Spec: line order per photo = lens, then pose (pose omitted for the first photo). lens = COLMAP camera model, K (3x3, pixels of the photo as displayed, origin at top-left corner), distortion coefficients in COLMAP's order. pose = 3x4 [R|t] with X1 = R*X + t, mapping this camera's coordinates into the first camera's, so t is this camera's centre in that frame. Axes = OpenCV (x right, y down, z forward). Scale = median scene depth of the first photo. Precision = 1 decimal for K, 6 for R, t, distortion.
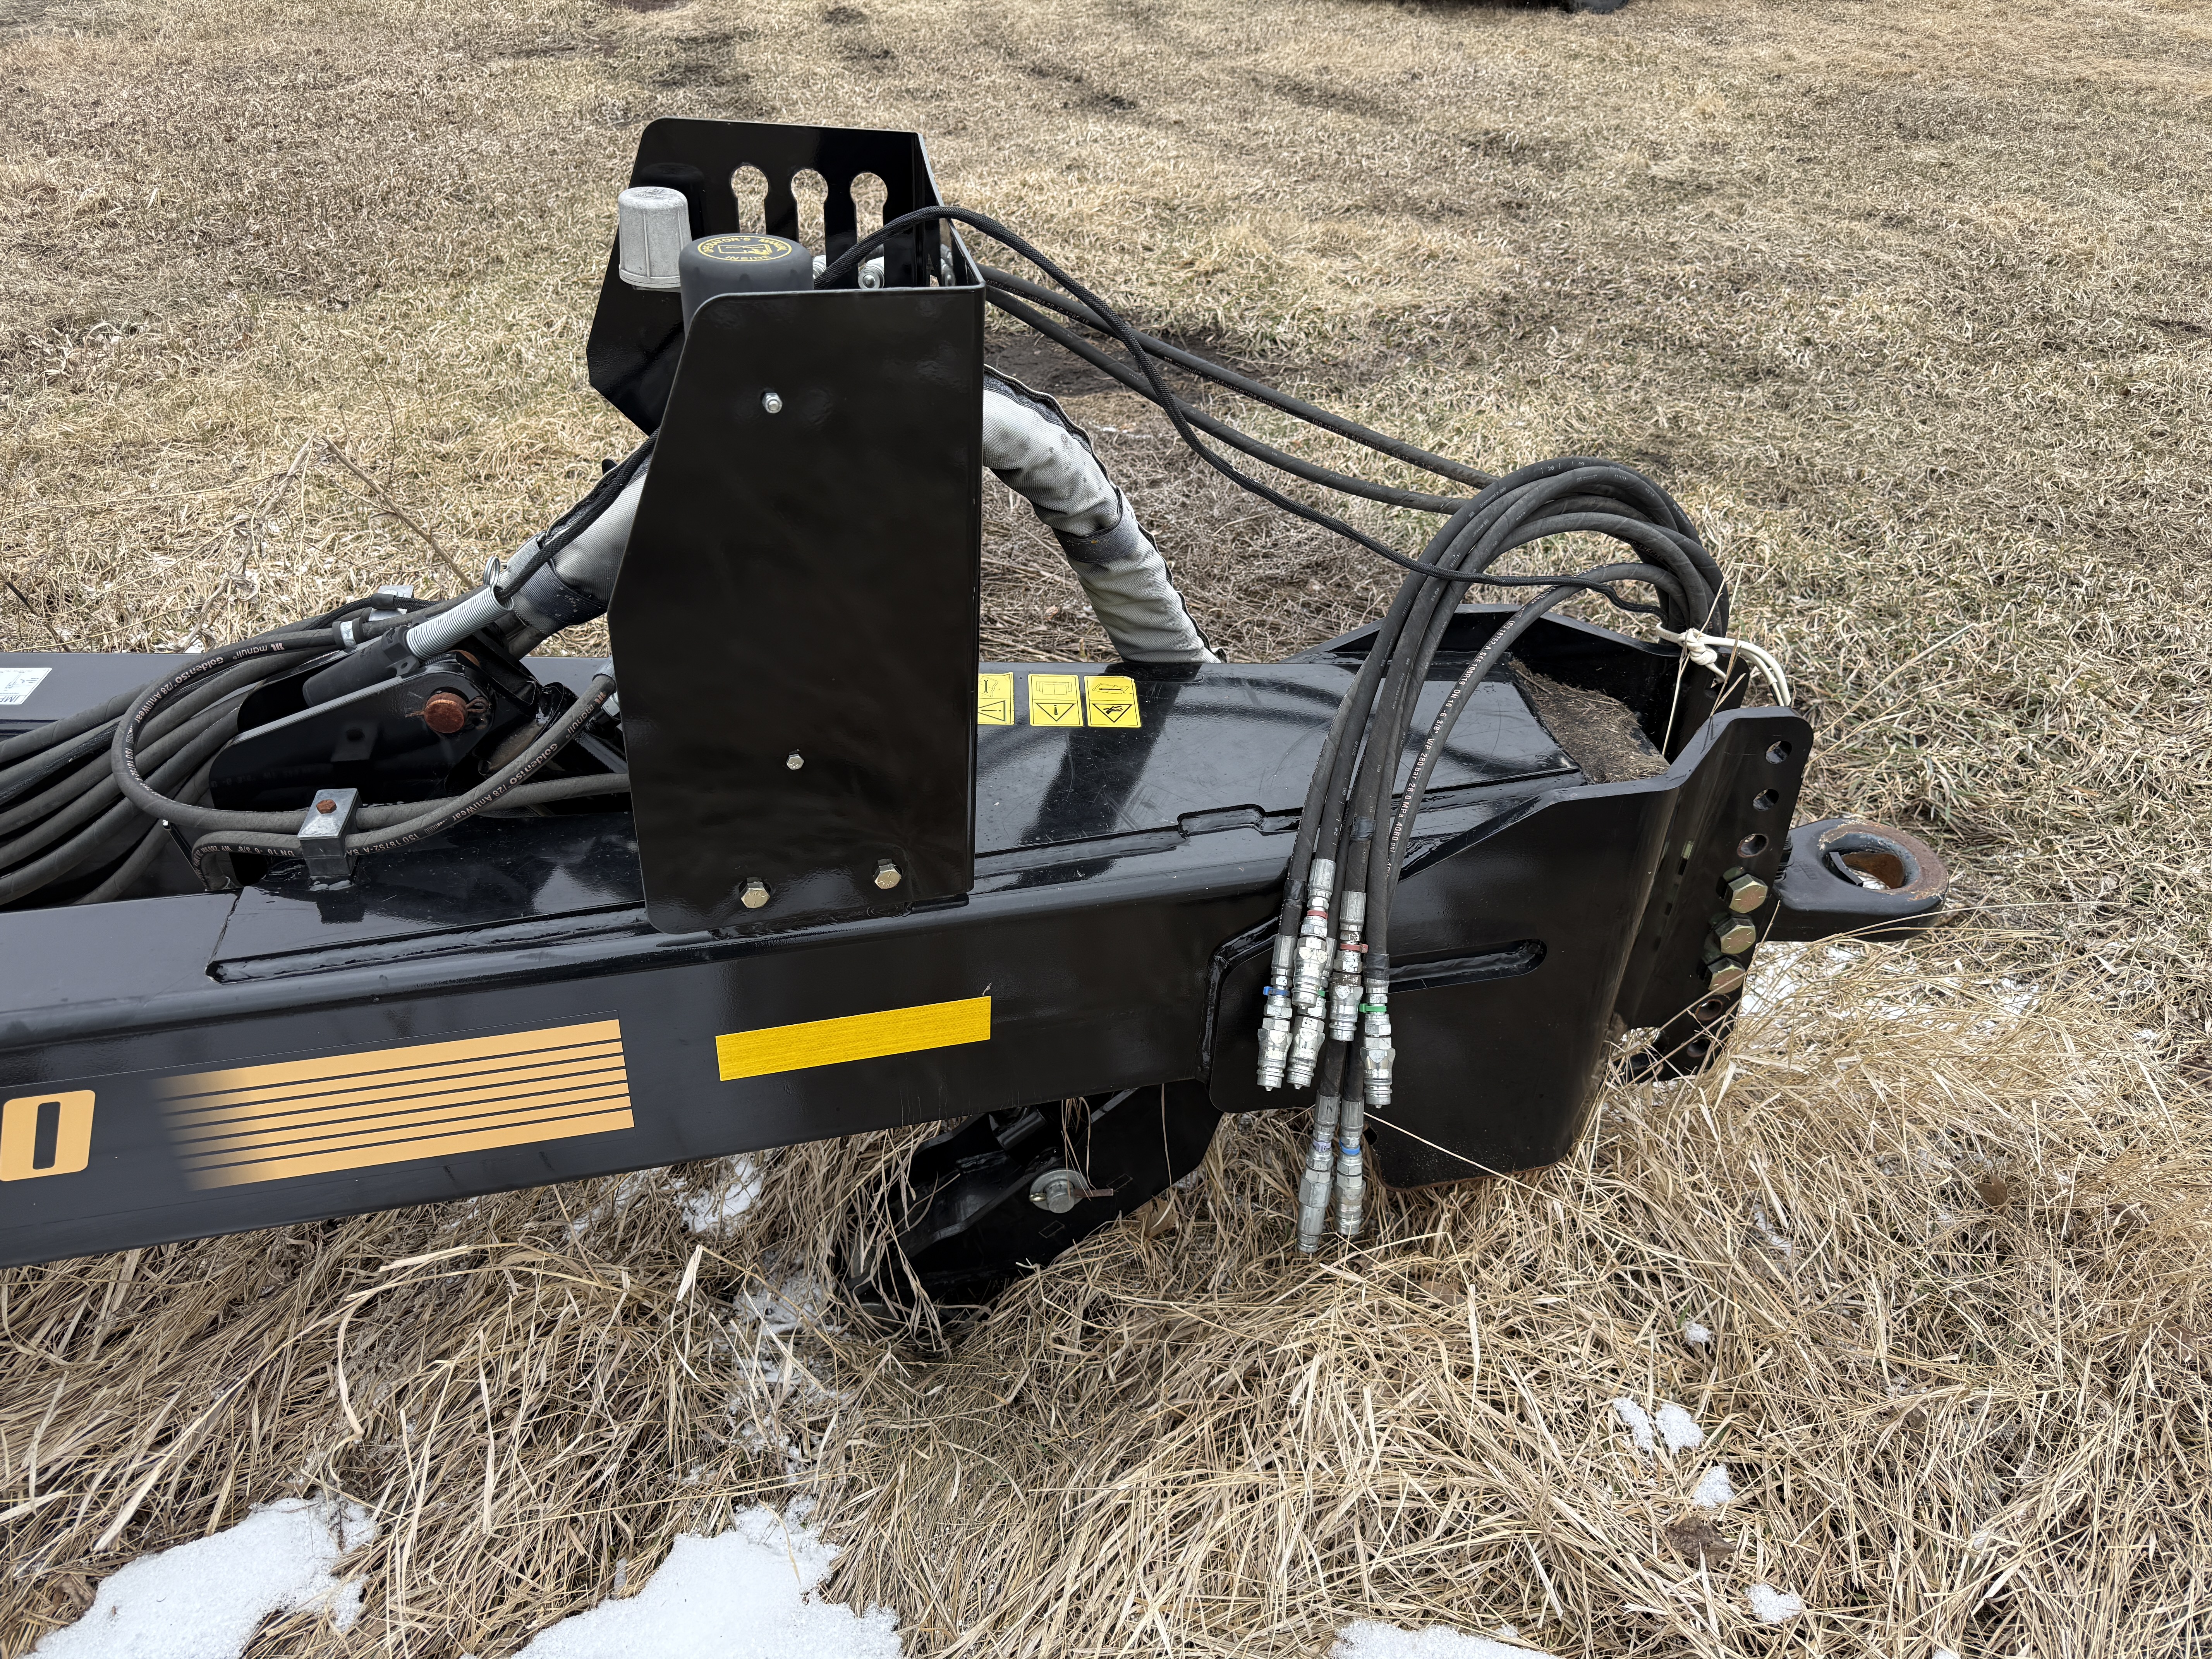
lens RADIAL K [[1534.6, 0, 1101.5], [0, 1534.6, 828.3], [0, 0, 1]] dist [0.051470, -0.054634]
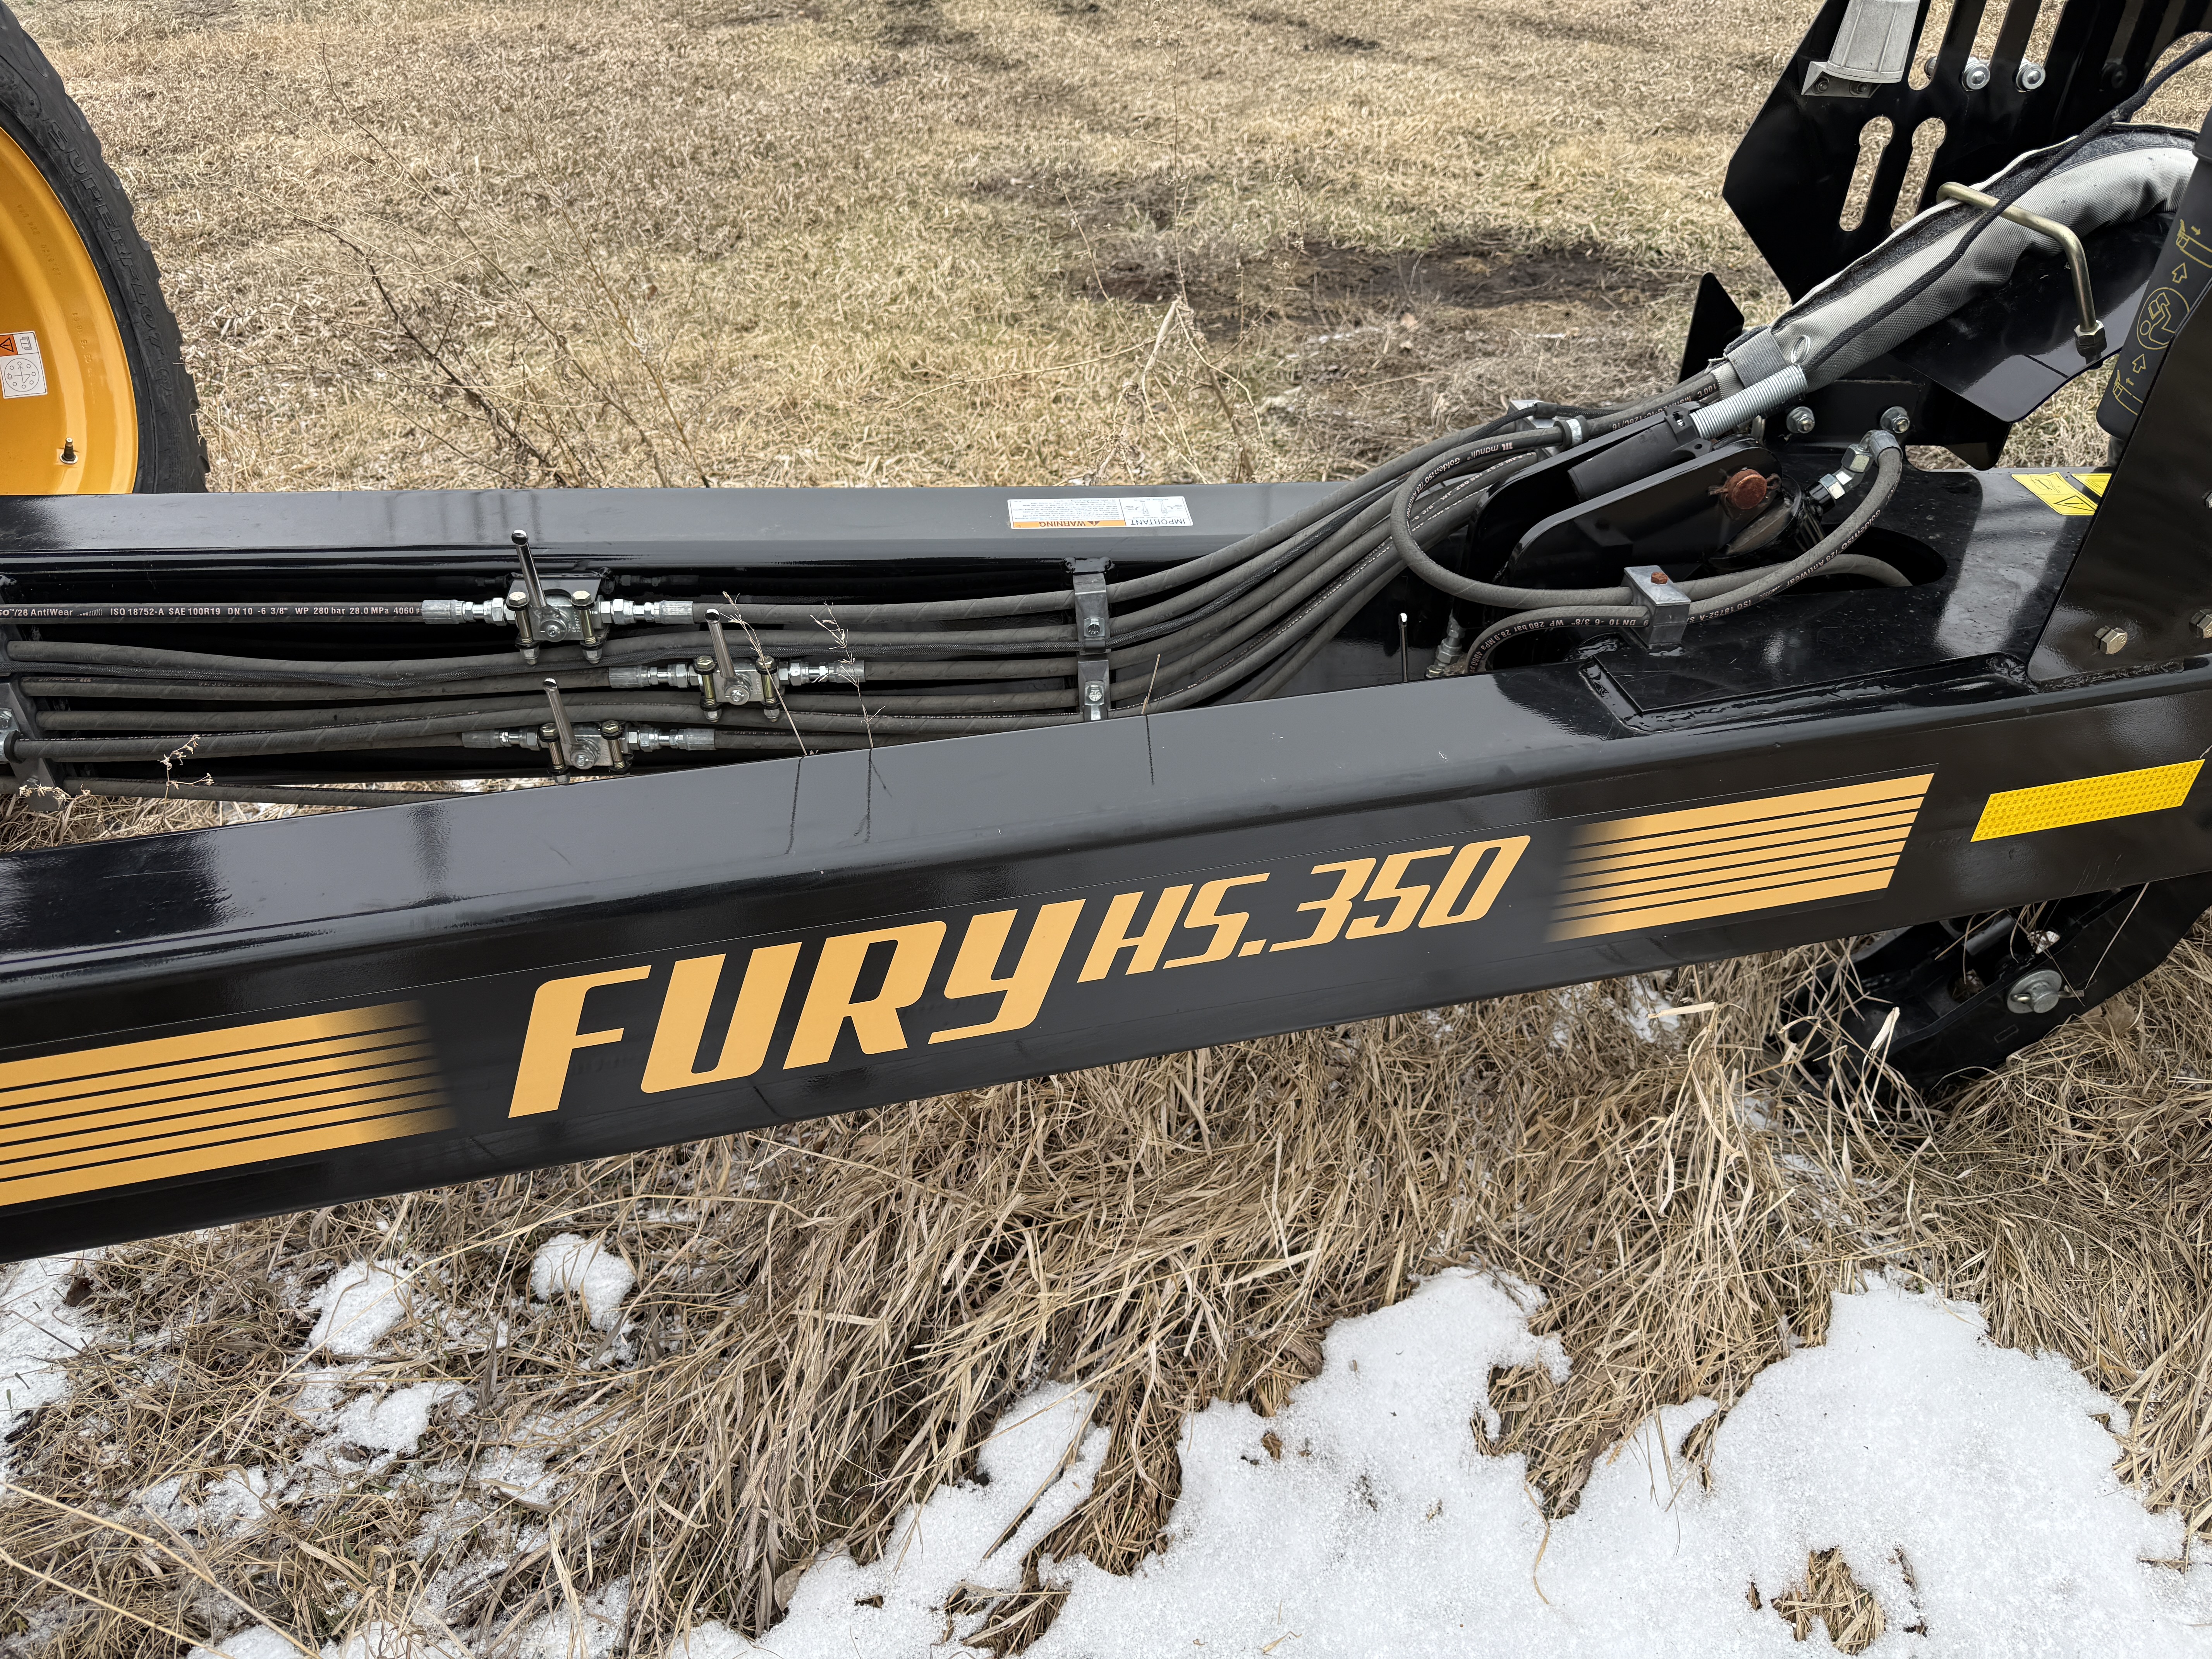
lens RADIAL K [[1557.9, 0, 1112.1], [0, 1557.9, 820.9], [0, 0, 1]] dist [0.014137, -0.014942]
pose [[0.999440, -0.029521, -0.015743, -0.760258], [0.029609, 0.999547, 0.005376, 0.118413], [0.015578, -0.005839, 0.999862, -0.068595]]
